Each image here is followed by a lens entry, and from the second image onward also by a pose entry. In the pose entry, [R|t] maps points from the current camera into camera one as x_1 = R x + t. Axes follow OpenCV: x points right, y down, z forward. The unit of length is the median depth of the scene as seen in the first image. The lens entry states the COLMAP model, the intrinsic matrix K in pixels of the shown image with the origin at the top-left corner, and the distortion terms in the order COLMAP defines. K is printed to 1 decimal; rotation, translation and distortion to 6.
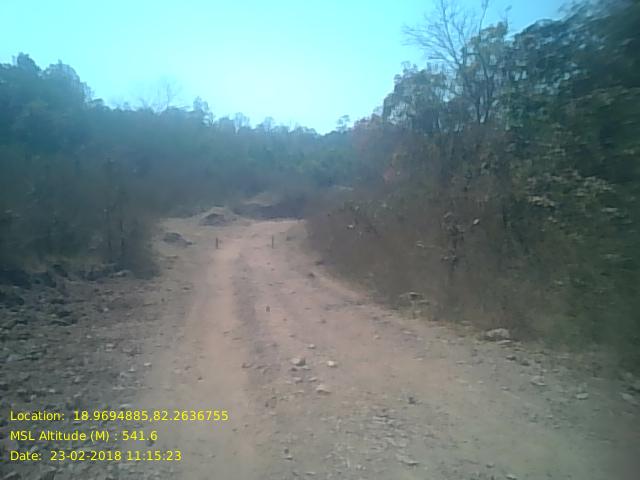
lens RADIAL K [[498.8, 0, 318.3], [0, 498.8, 259.2], [0, 0, 1]] dist [-0.002260, -0.004169]
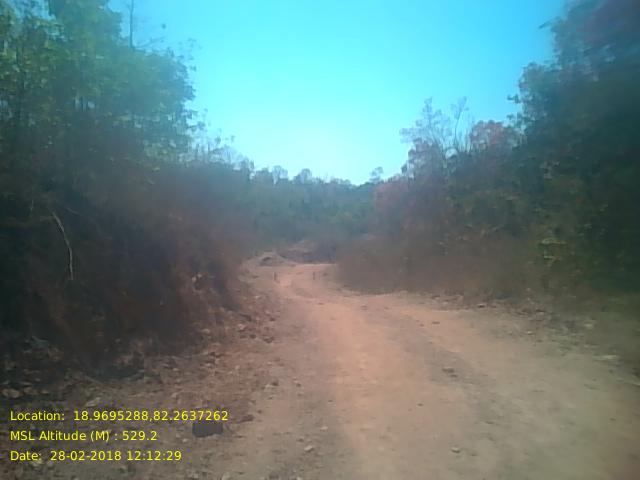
lens RADIAL K [[498.8, 0, 318.3], [0, 498.8, 259.2], [0, 0, 1]] dist [-0.002260, -0.004169]
pose [[0.997576, 0.003467, -0.069506, 0.004897], [-0.010115, 0.995376, -0.095525, 0.013373], [0.068854, 0.095996, 0.992997, -0.101917]]
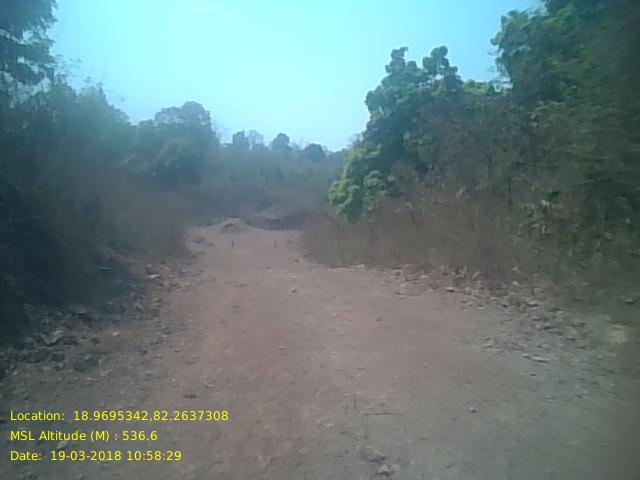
lens RADIAL K [[498.8, 0, 318.3], [0, 498.8, 259.2], [0, 0, 1]] dist [-0.002260, -0.004169]
pose [[0.999627, 0.014955, -0.022834, 0.012584], [-0.015676, 0.999374, -0.031713, 0.010954], [0.022346, 0.032059, 0.999236, -0.073778]]
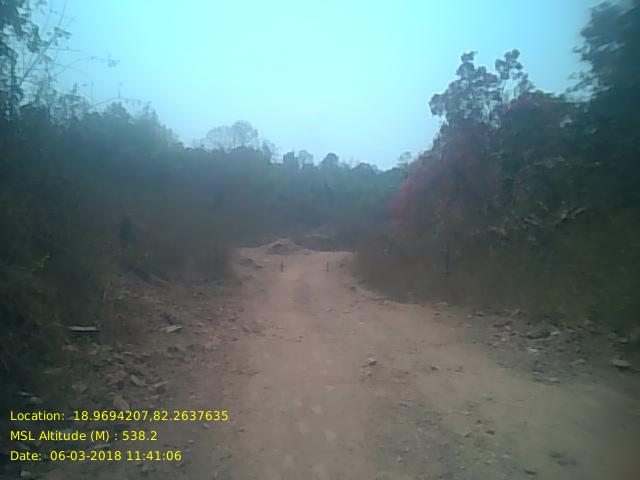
lens RADIAL K [[498.8, 0, 318.3], [0, 498.8, 259.2], [0, 0, 1]] dist [-0.002260, -0.004169]
pose [[0.992565, 0.018866, -0.120243, 0.007637], [-0.027087, 0.997378, -0.067110, 0.006788], [0.118662, 0.069868, 0.990473, -0.048704]]
